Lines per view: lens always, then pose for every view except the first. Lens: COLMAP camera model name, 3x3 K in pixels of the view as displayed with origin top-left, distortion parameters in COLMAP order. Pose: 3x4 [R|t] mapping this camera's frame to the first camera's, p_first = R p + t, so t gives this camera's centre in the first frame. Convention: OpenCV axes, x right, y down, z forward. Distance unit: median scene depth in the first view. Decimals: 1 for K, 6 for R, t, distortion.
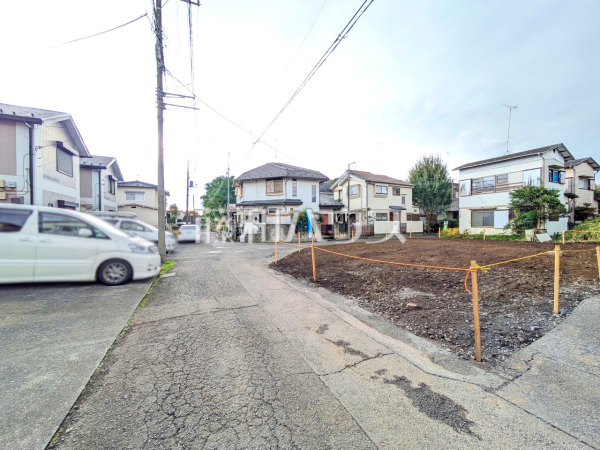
lens RADIAL K [[237.6, 0, 299.1], [0, 237.6, 225.5], [0, 0, 1]] dist [-0.000021, 0.001780]
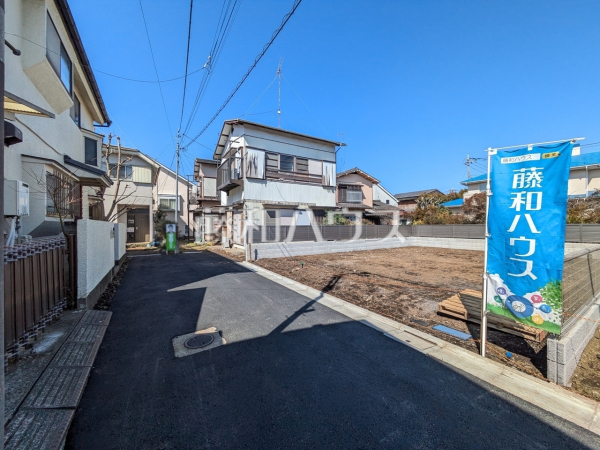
lens RADIAL K [[237.6, 0, 302.6], [0, 237.6, 227.2], [0, 0, 1]] dist [-0.000021, 0.001780]
pose [[-0.125488, 0.003013, 0.992091, 0.339992], [0.011809, 0.999929, -0.001543, -0.026261], [-0.992025, 0.011522, -0.125514, 2.212163]]
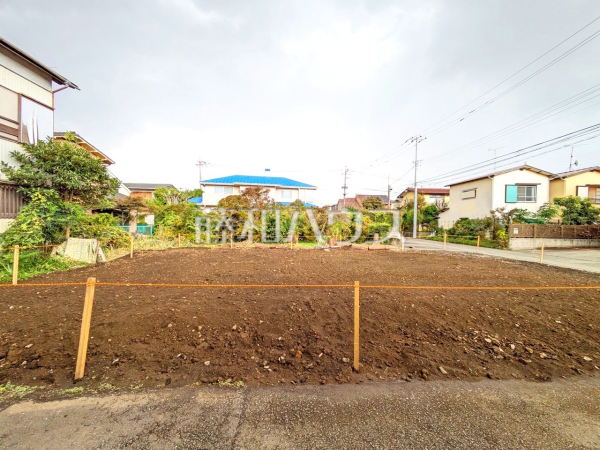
lens RADIAL K [[237.6, 0, 300.4], [0, 237.6, 224.7], [0, 0, 1]] dist [-0.000021, 0.001780]
pose [[-0.929383, -0.013004, 0.368887, 0.691028], [-0.011873, 0.999915, 0.005336, -0.034546], [-0.368926, 0.000580, -0.929459, 2.292851]]
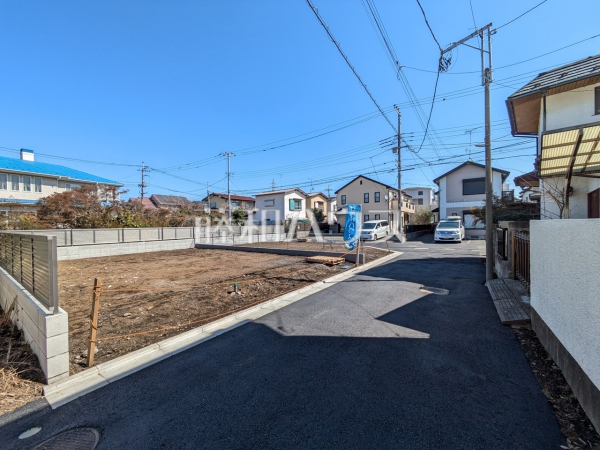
lens RADIAL K [[237.6, 0, 301.7], [0, 237.6, 227.7], [0, 0, 1]] dist [-0.000021, 0.001780]
pose [[-0.868400, 0.023349, -0.495315, 1.327545], [0.016428, 0.999697, 0.018325, -0.046159], [0.495593, 0.007776, -0.868520, 2.697207]]
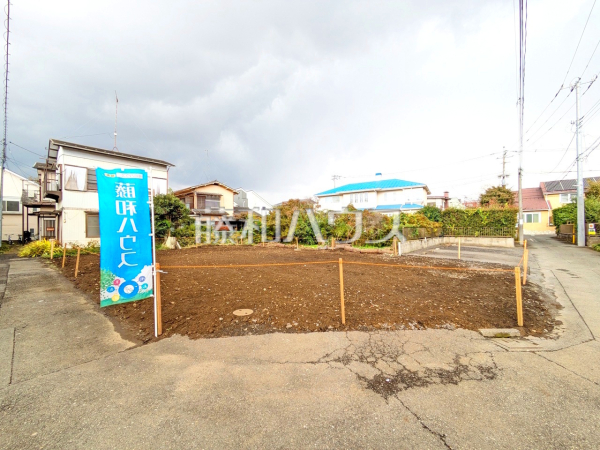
lens RADIAL K [[237.6, 0, 299.3], [0, 237.6, 226.9], [0, 0, 1]] dist [-0.000021, 0.001780]
pose [[-0.414291, 0.013305, 0.910047, -0.374644], [0.011545, 0.999890, -0.009363, -0.020796], [-0.910071, 0.006628, -0.414399, 1.632796]]
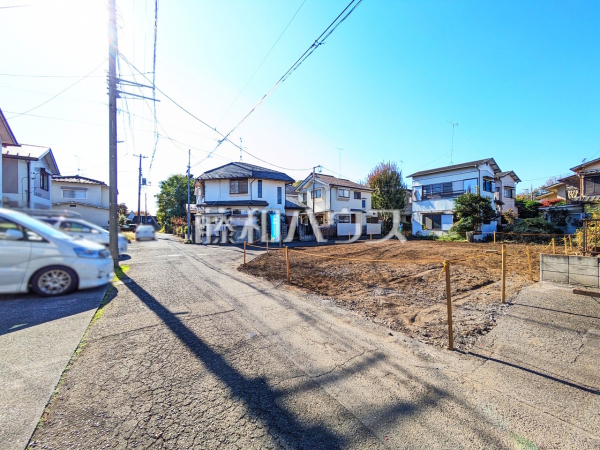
lens RADIAL K [[237.6, 0, 299.6], [0, 237.6, 225.1], [0, 0, 1]] dist [-0.000021, 0.001780]
pose [[0.986919, 0.005414, 0.161127, -0.037630], [-0.003791, 0.999939, -0.010376, 0.001200], [-0.161174, 0.009629, 0.986879, 0.006205]]
